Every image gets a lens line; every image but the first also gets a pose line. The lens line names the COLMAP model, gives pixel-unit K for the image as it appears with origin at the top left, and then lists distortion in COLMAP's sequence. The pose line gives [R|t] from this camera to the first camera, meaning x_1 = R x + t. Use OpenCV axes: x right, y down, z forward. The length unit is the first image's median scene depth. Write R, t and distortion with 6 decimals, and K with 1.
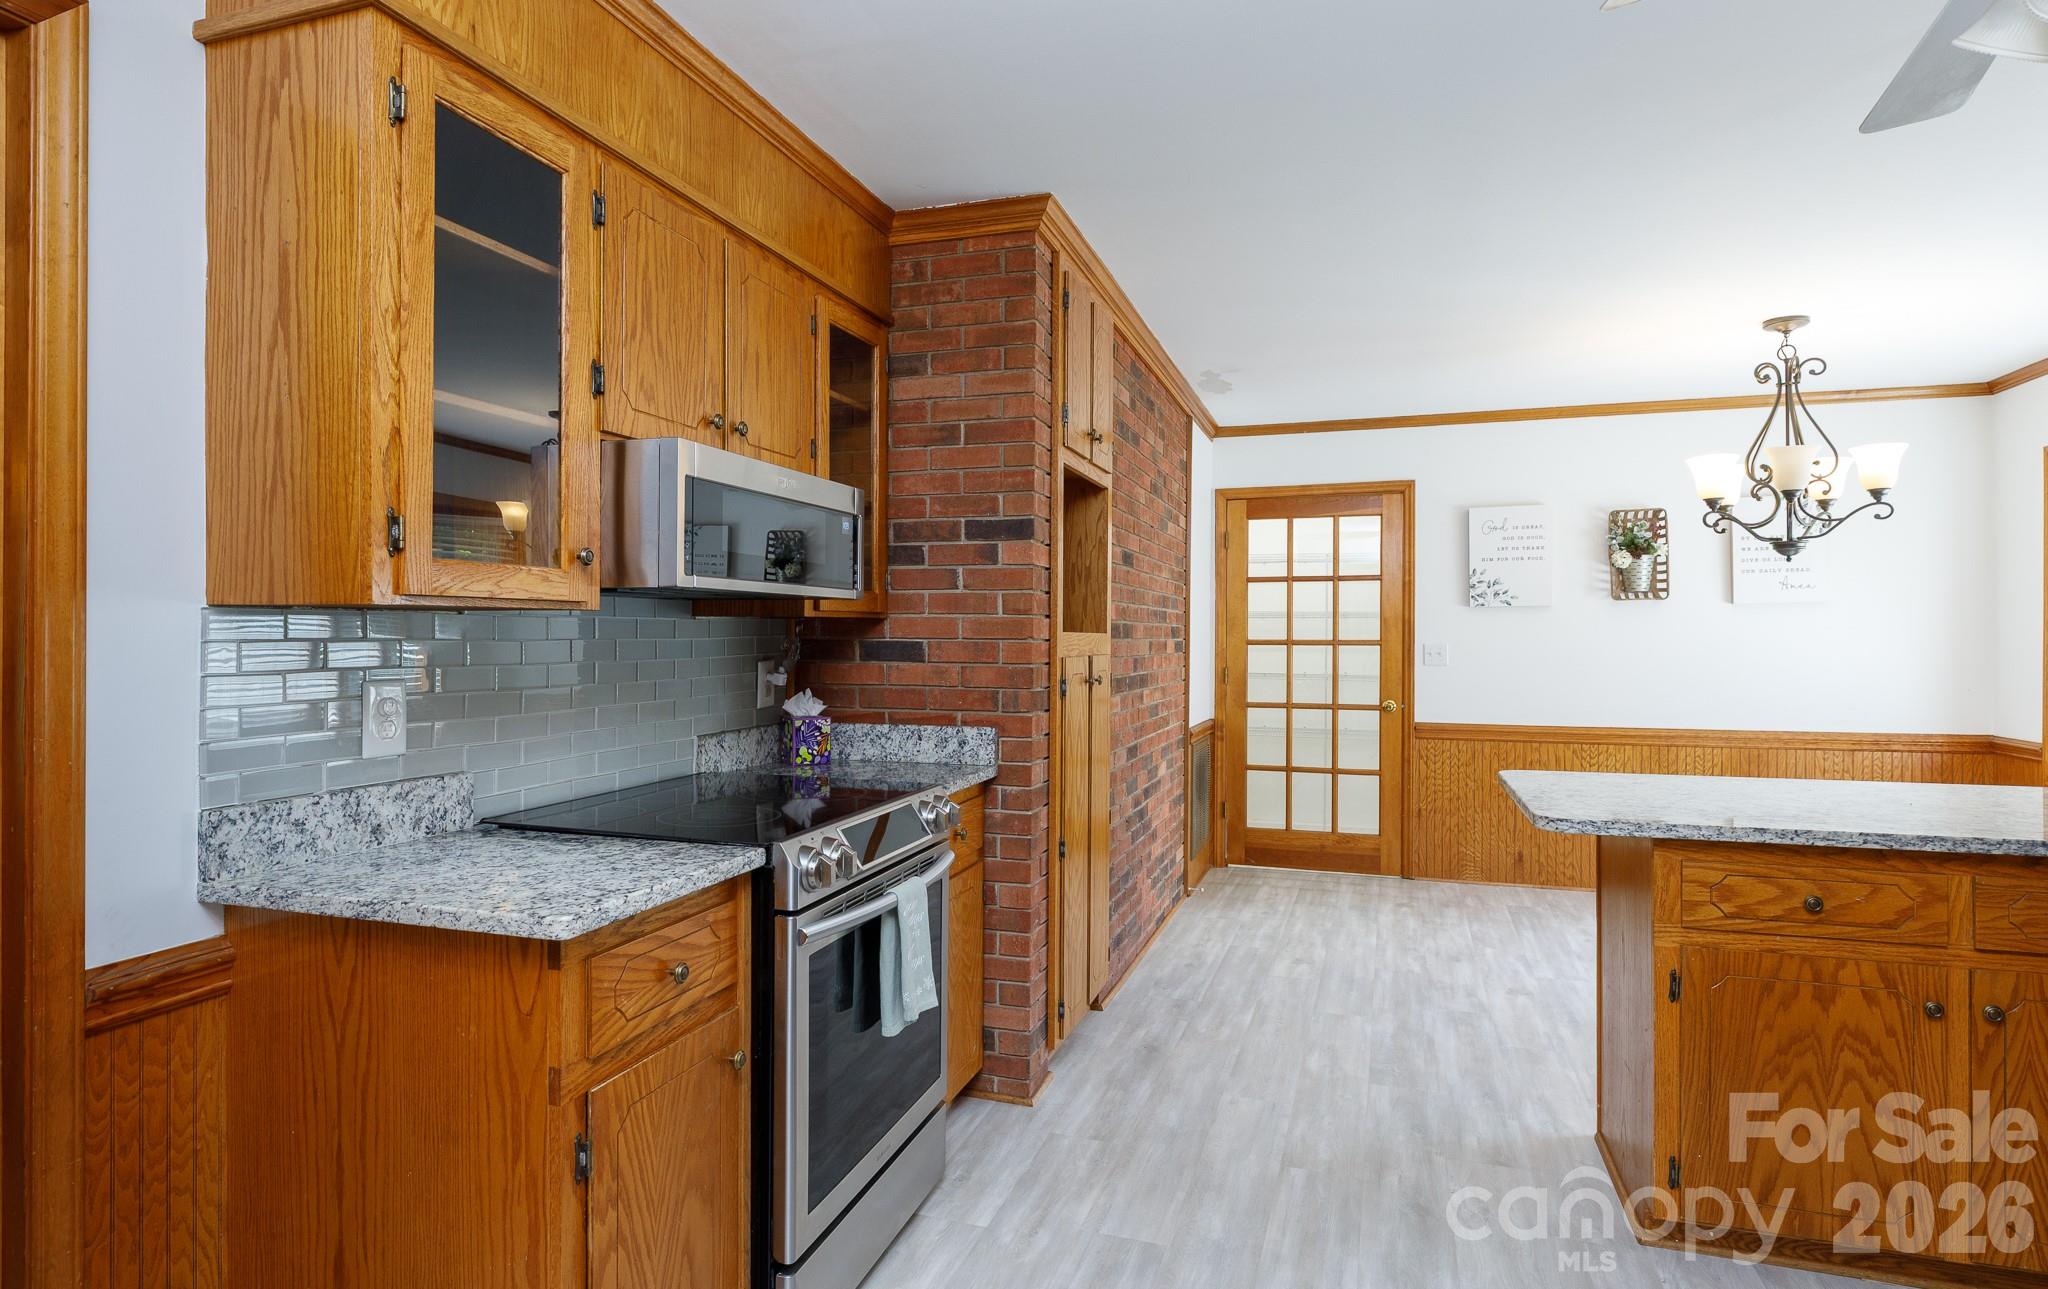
lens RADIAL K [[1107.5, 0, 1016.4], [0, 1107.5, 634.9], [0, 0, 1]] dist [0.002643, -0.000453]
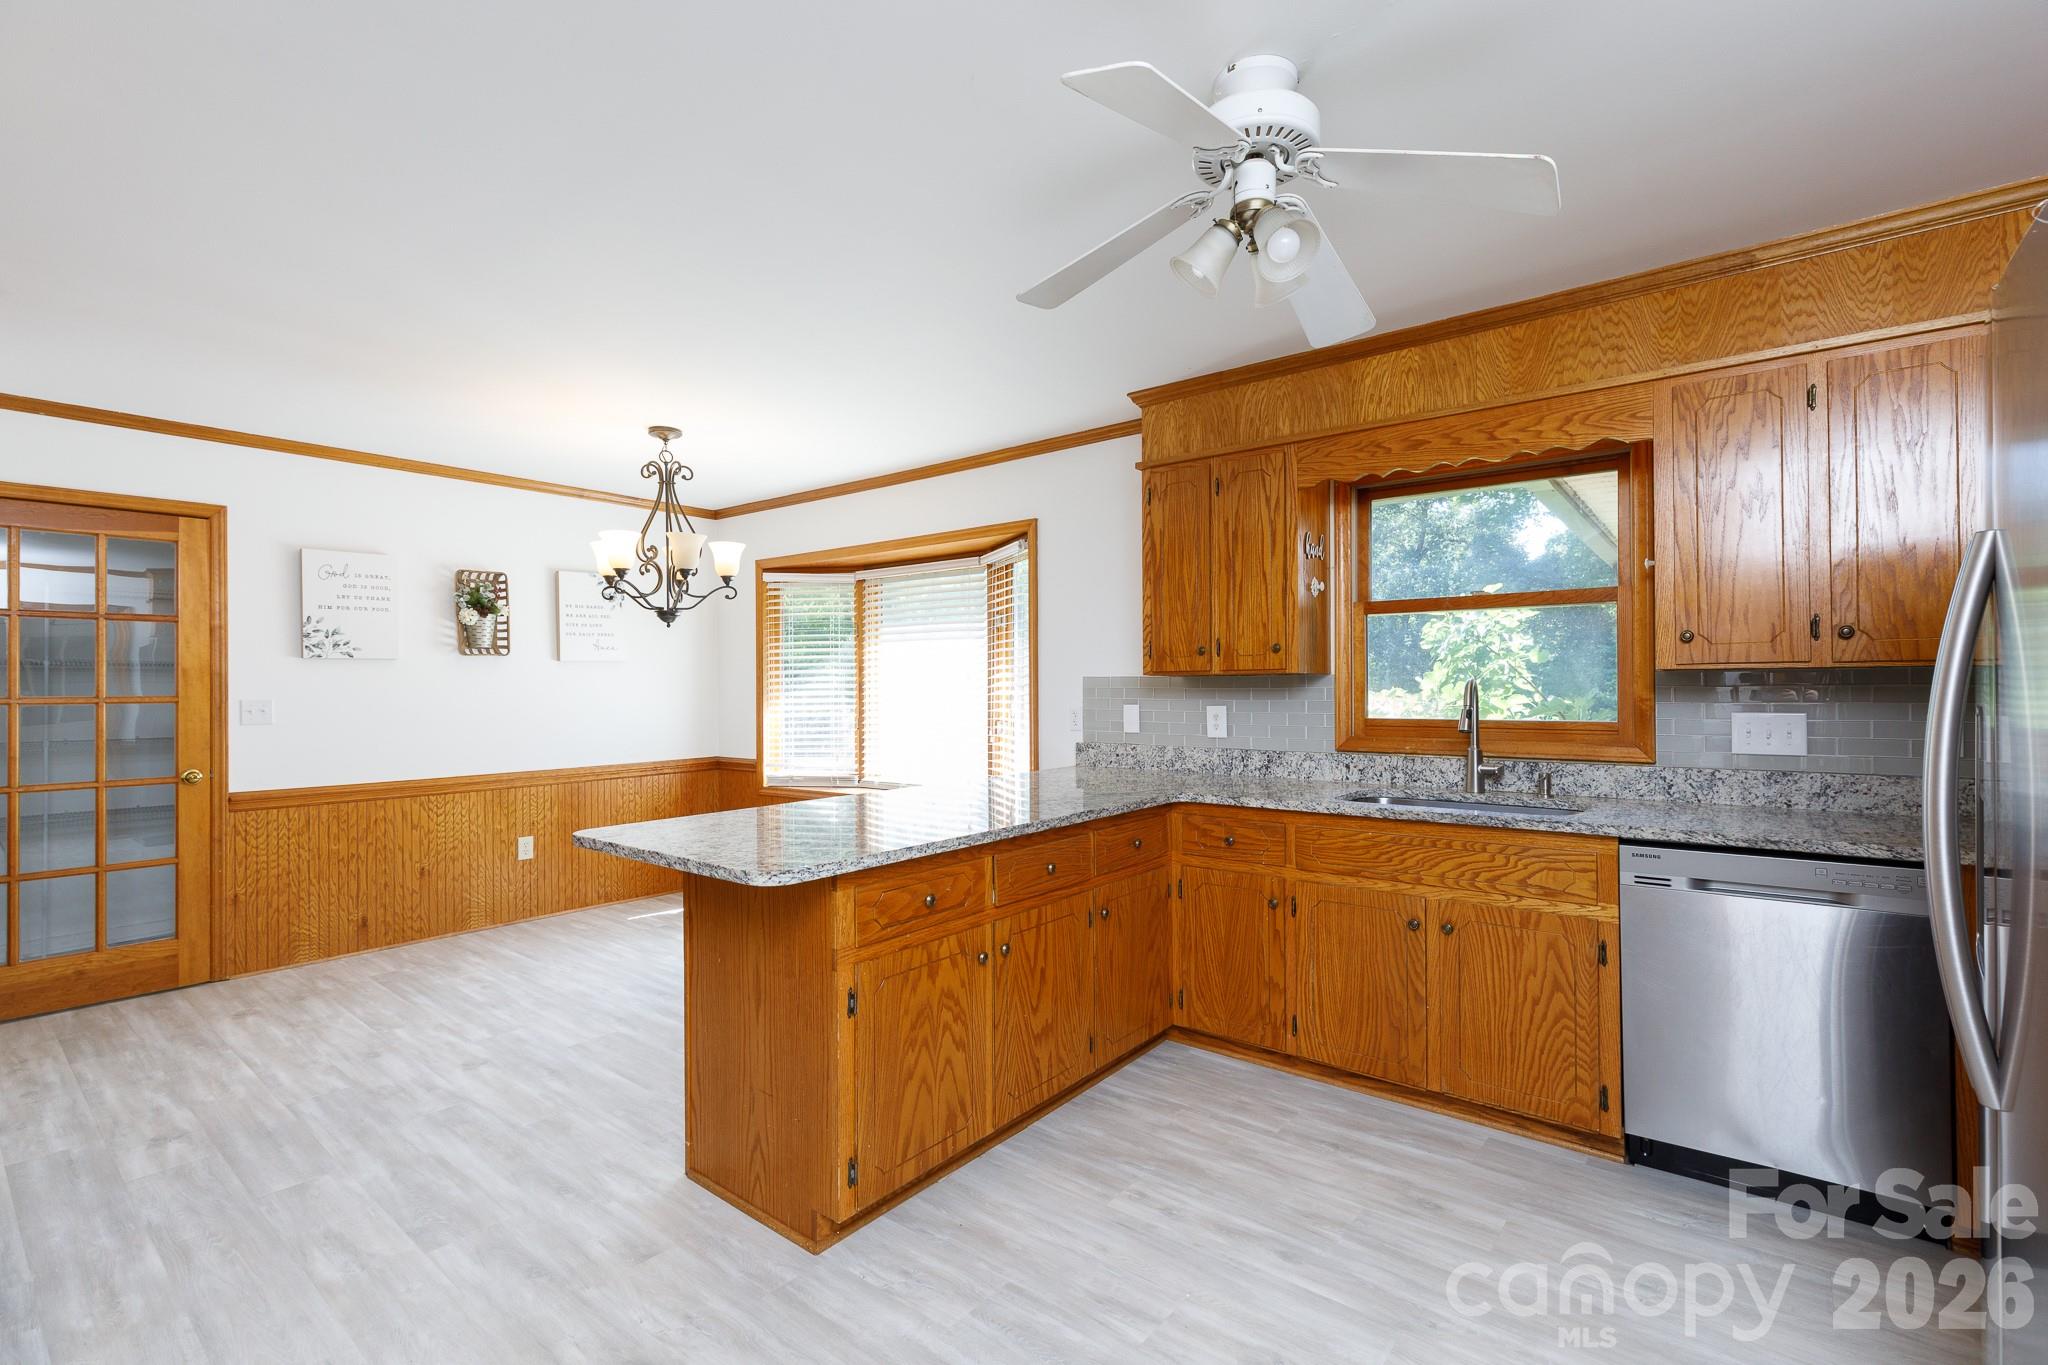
lens RADIAL K [[909.1, 0, 1023.3], [0, 909.1, 682.4], [0, 0, 1]] dist [0.000691, -0.000008]
pose [[0.359648, -0.000346, 0.933088, -0.094156], [0.006400, 0.999977, -0.002096, -0.000282], [-0.933066, 0.006725, 0.359642, 0.250416]]
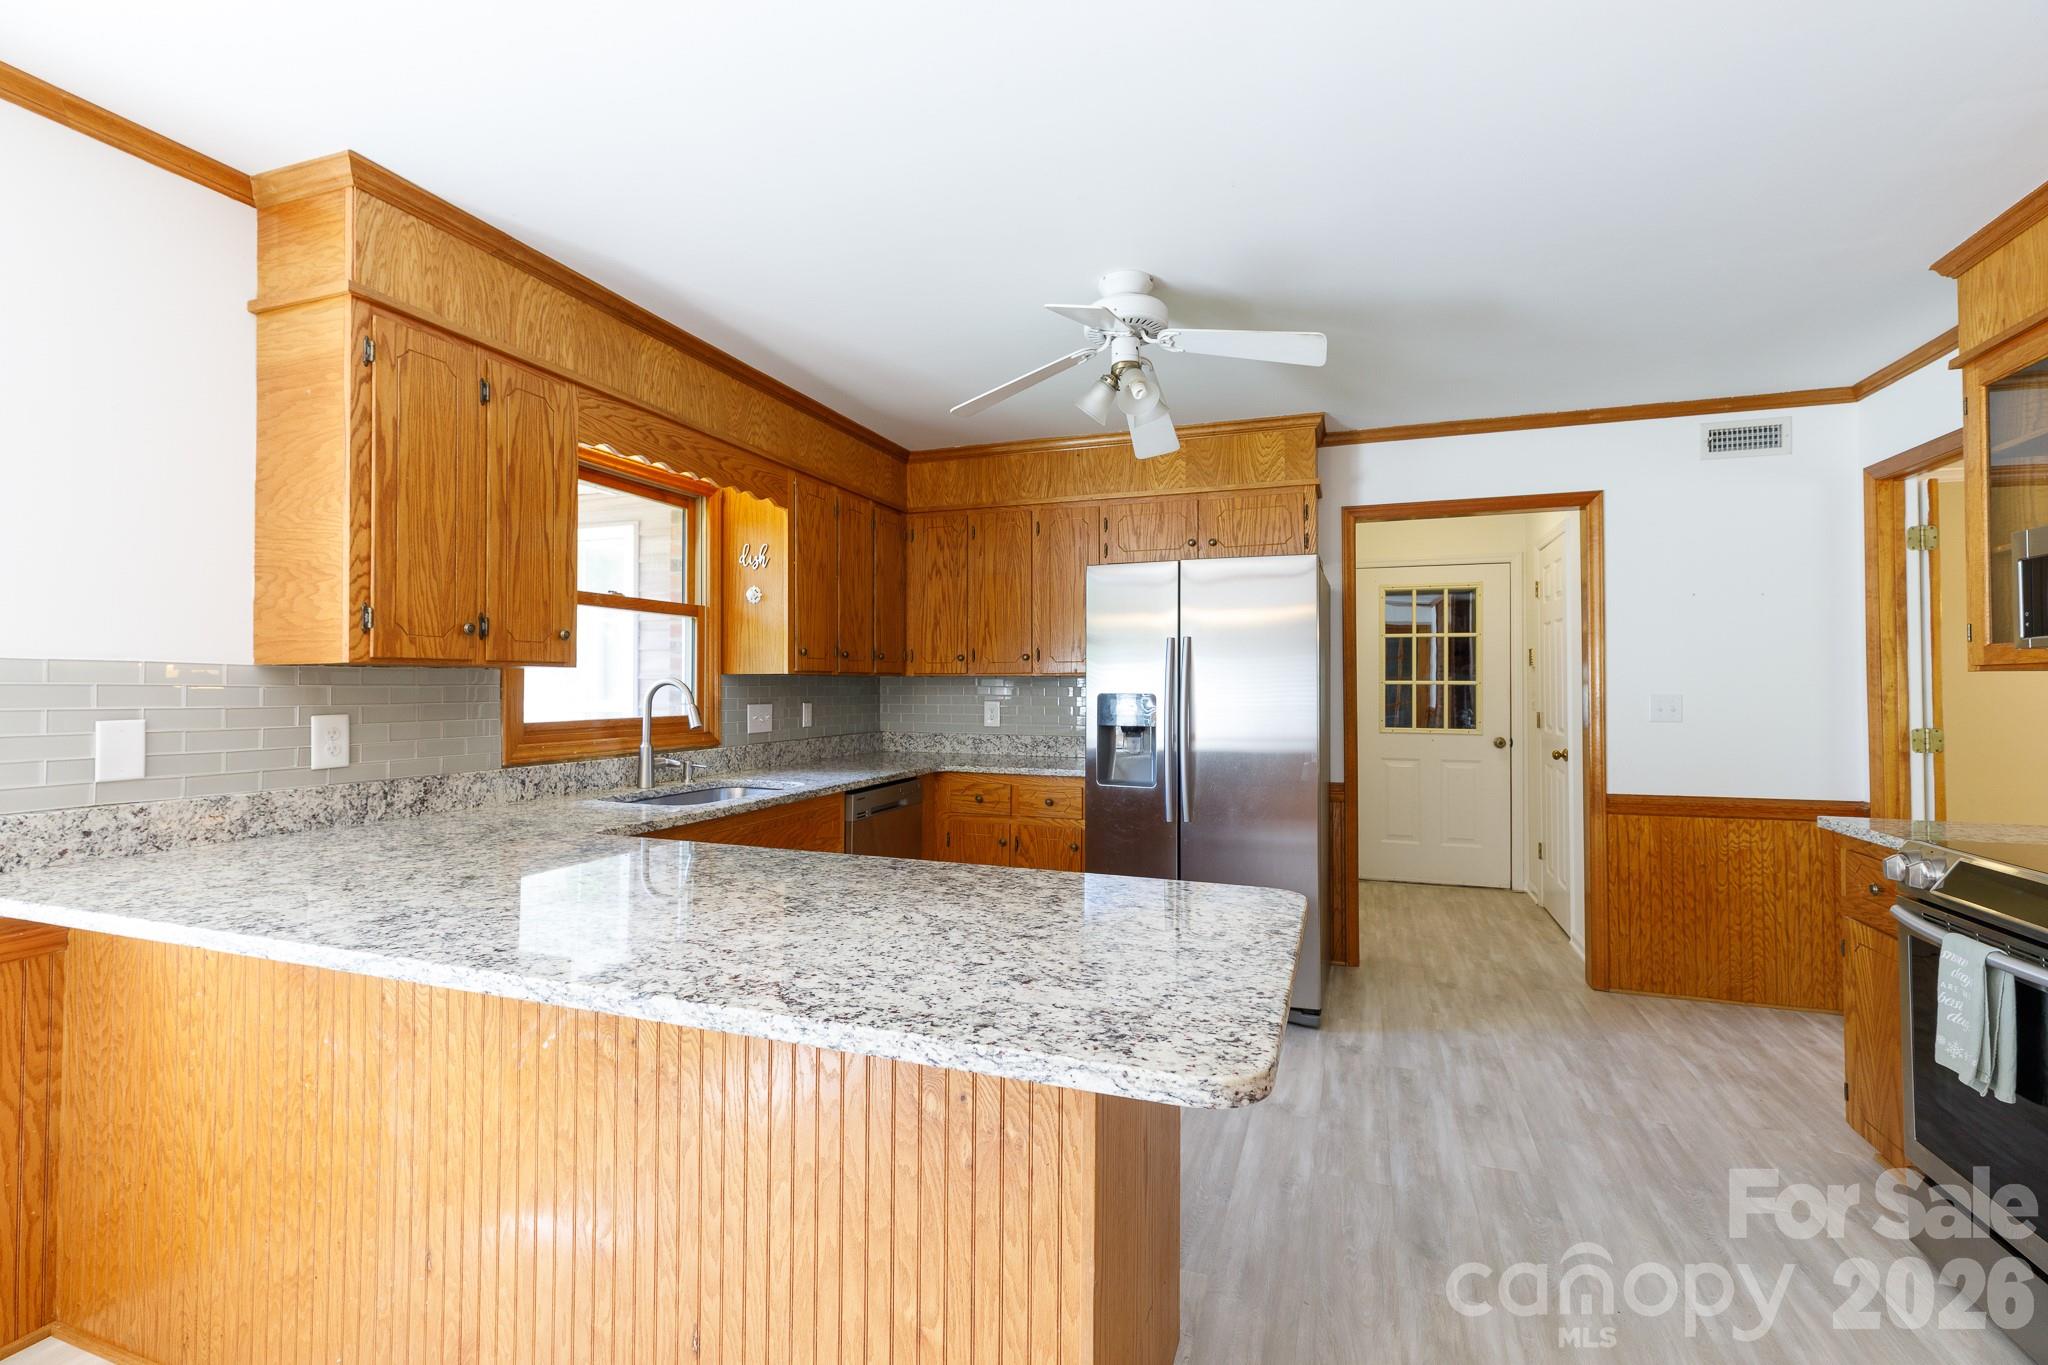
lens RADIAL K [[909.1, 0, 1023.1], [0, 909.1, 684.1], [0, 0, 1]] dist [0.000691, -0.000008]
pose [[-0.999410, -0.002197, 0.034266, 0.817883], [-0.002357, 0.999987, -0.004625, 0.009943], [-0.034256, -0.004703, -0.999402, 1.554576]]
